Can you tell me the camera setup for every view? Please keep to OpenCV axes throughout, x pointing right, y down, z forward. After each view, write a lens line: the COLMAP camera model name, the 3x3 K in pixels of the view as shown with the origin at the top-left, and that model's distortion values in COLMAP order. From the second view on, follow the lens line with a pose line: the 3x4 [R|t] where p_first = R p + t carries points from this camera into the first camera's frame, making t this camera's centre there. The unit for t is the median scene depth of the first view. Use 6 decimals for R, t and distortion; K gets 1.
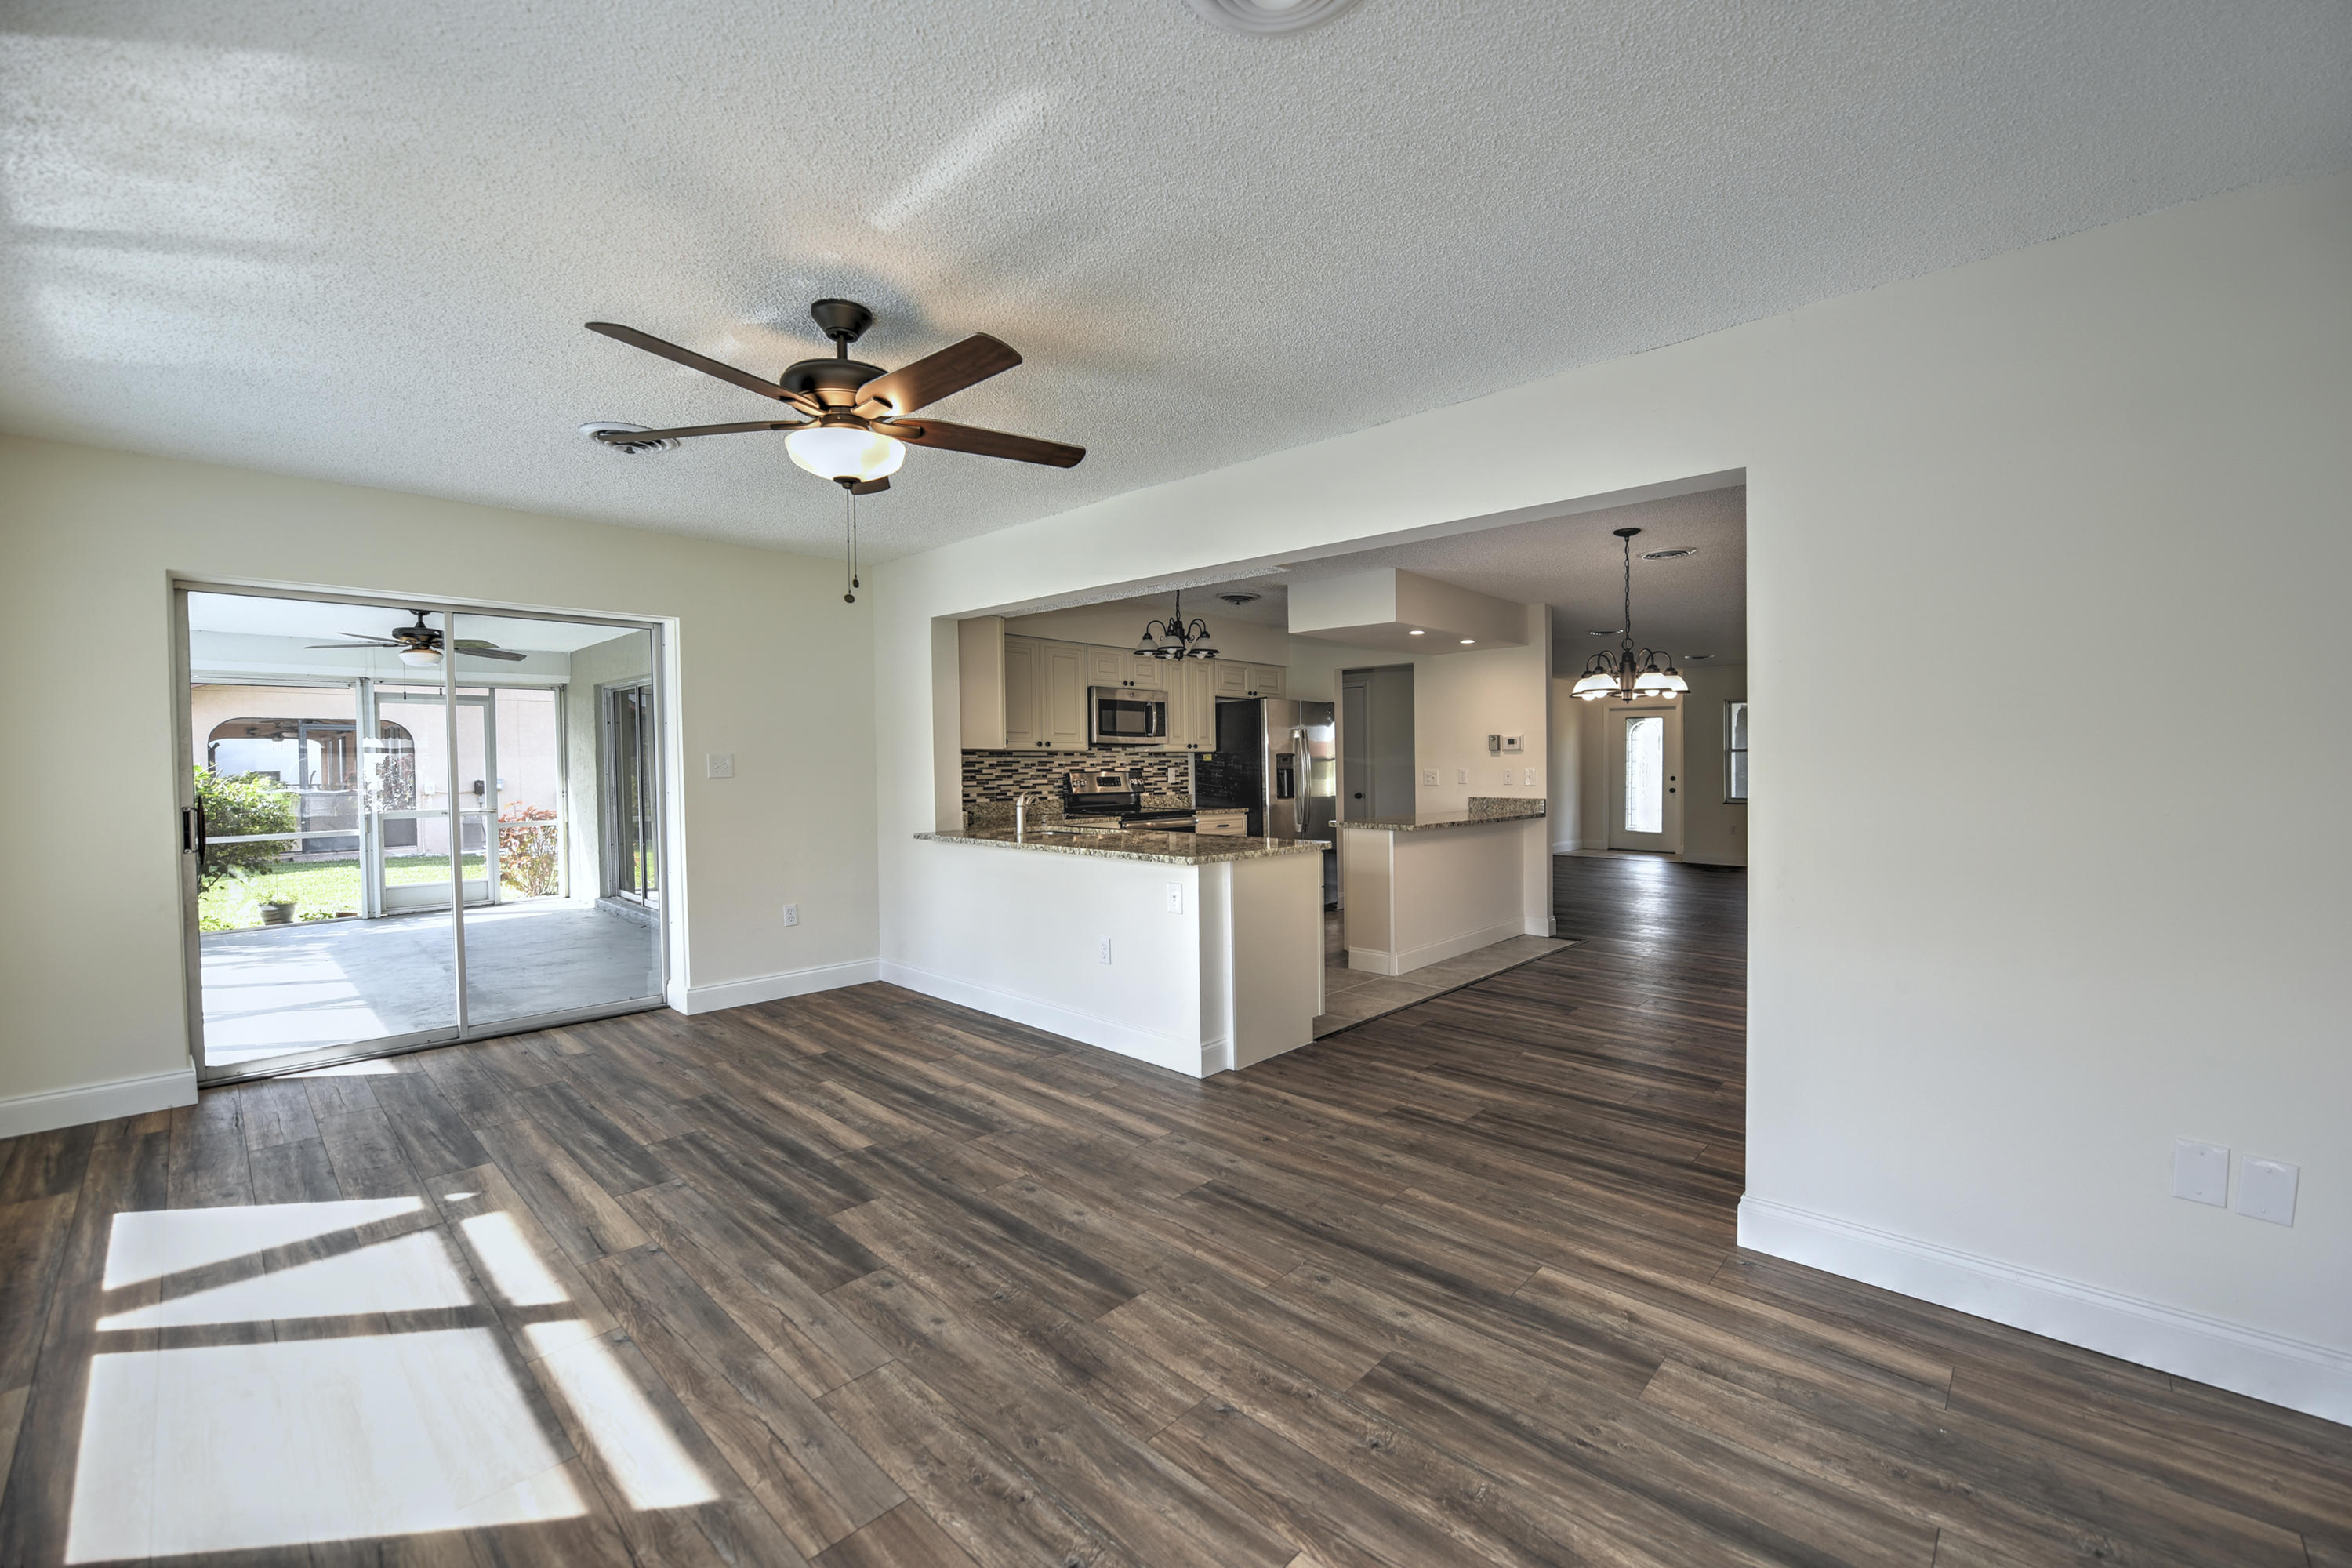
lens RADIAL K [[954.6, 0, 1176.0], [0, 954.6, 784.0], [0, 0, 1]] dist [-0.006594, -0.005896]
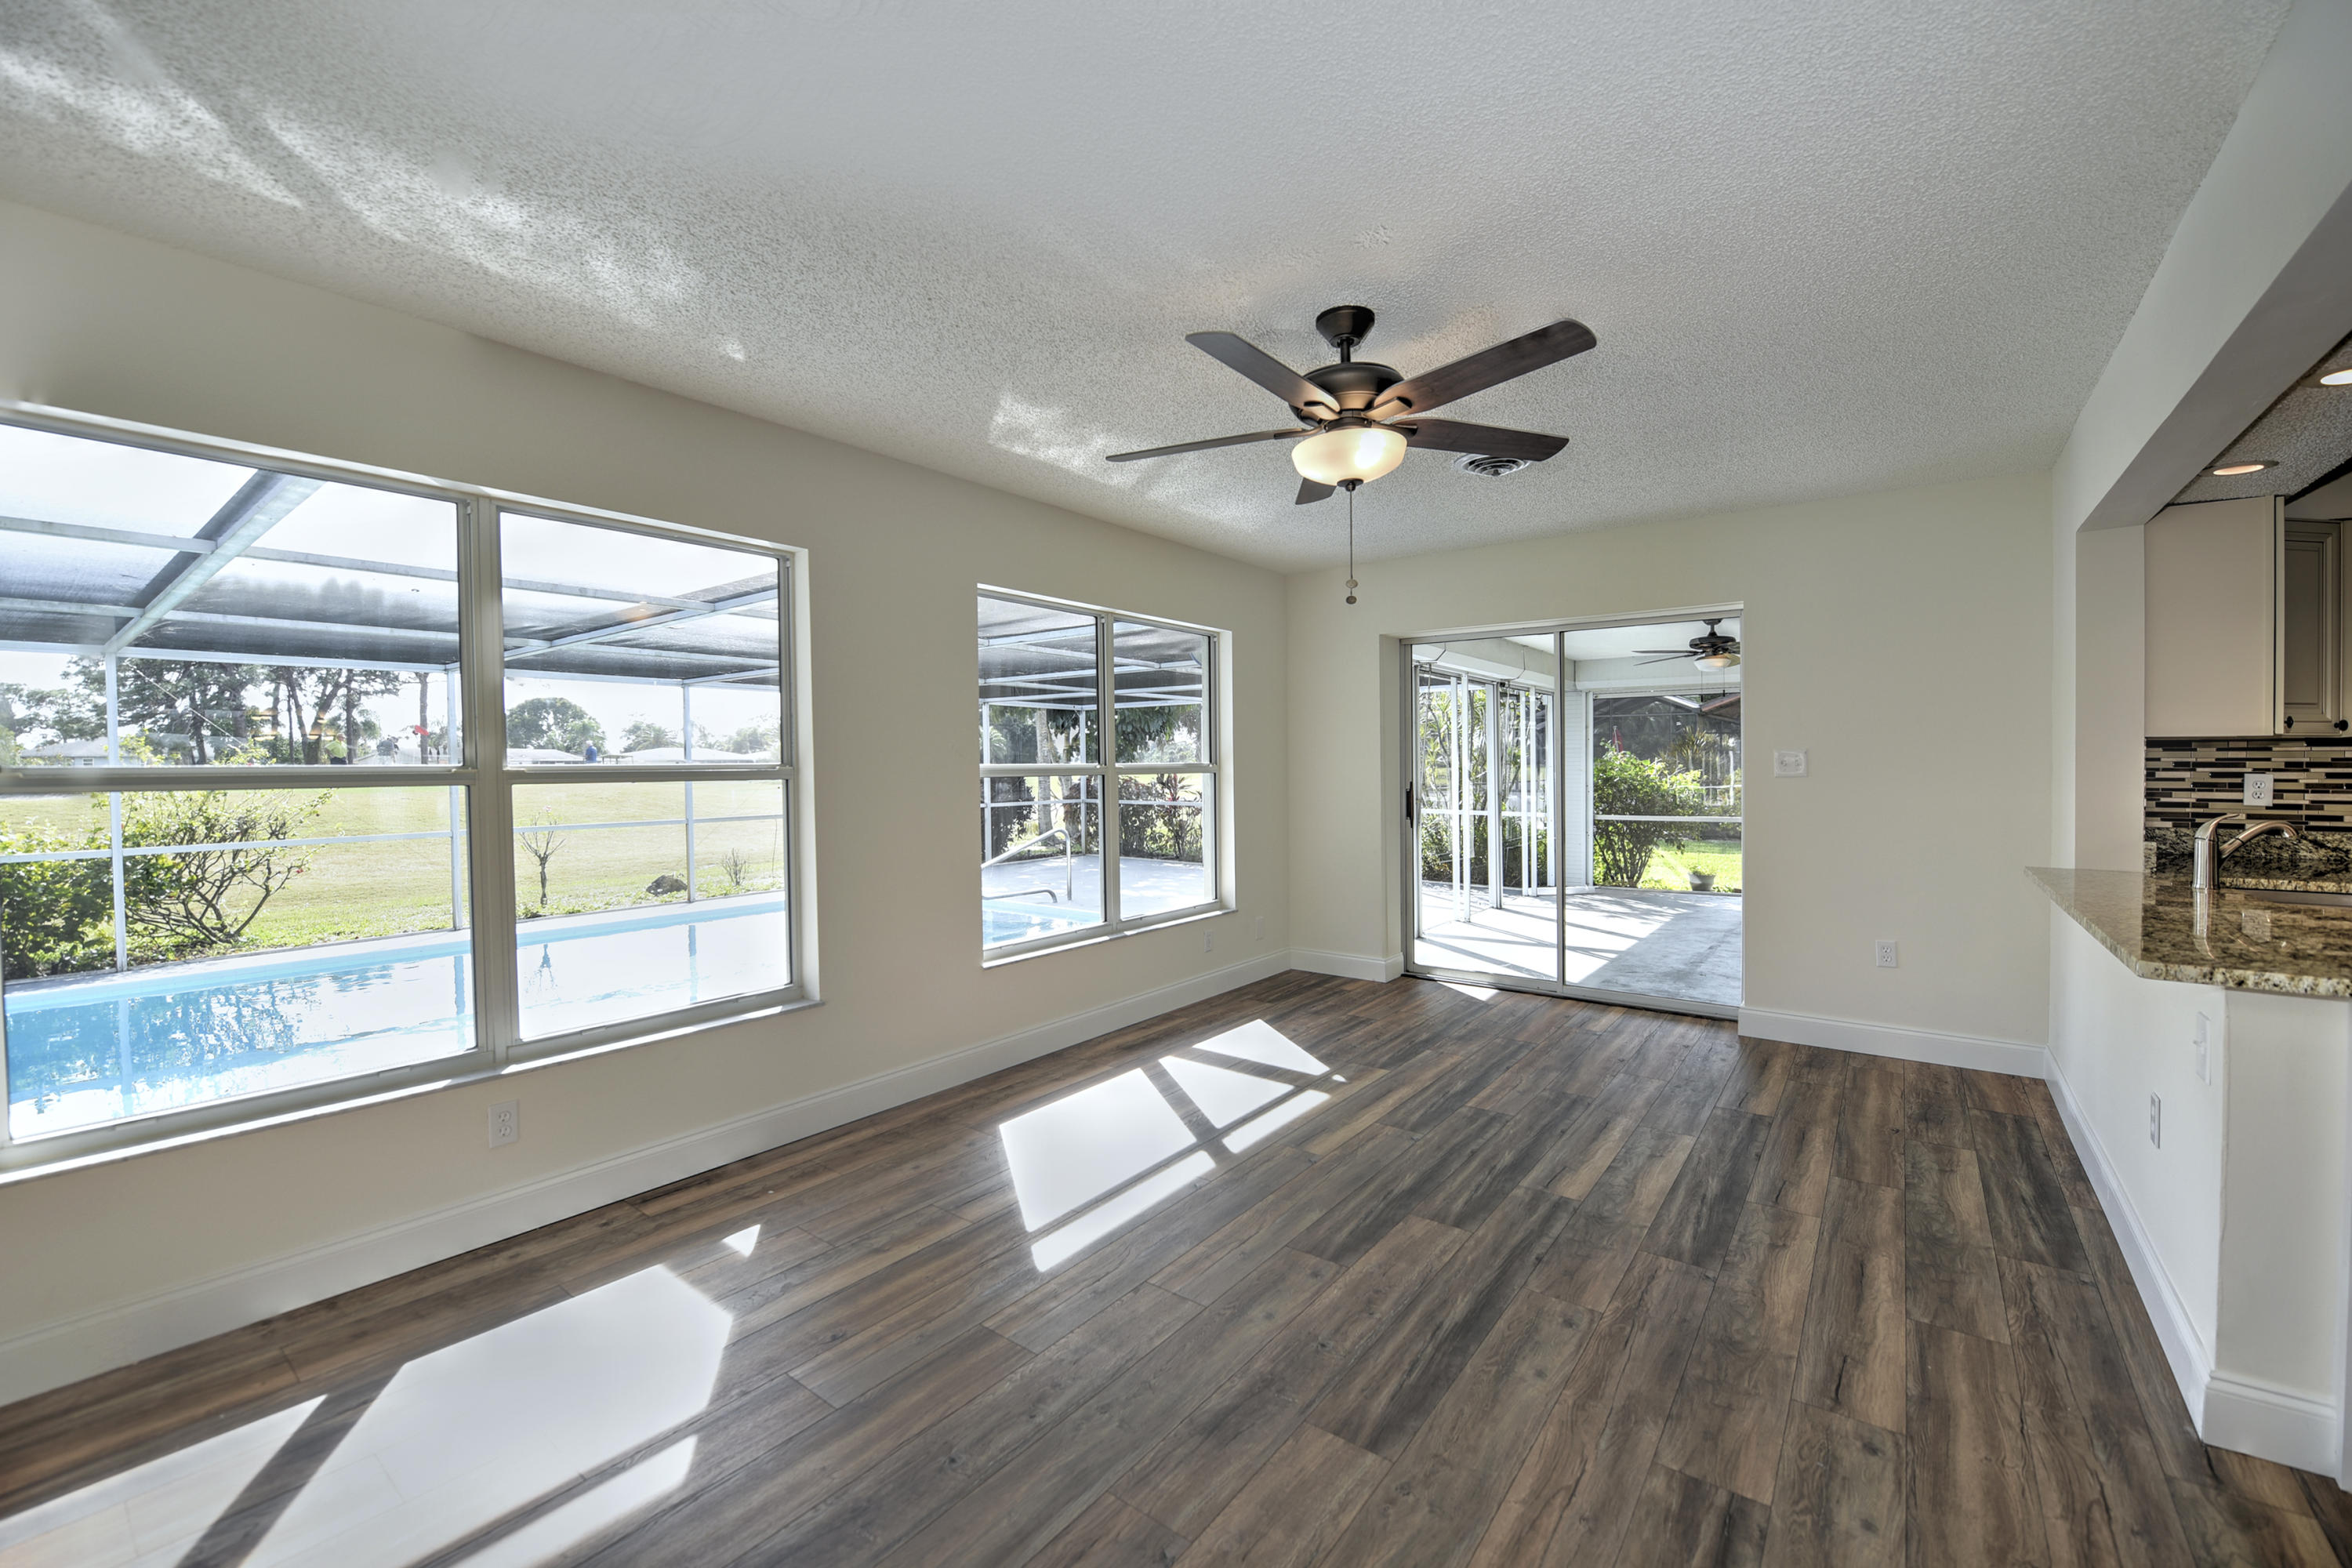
lens RADIAL K [[954.6, 0, 1176.0], [0, 954.6, 784.0], [0, 0, 1]] dist [-0.006594, -0.005896]
pose [[0.107545, 0.027697, -0.993814, 0.488671], [-0.021335, 0.999446, 0.025545, -0.014771], [0.993971, 0.018456, 0.108076, 0.528294]]
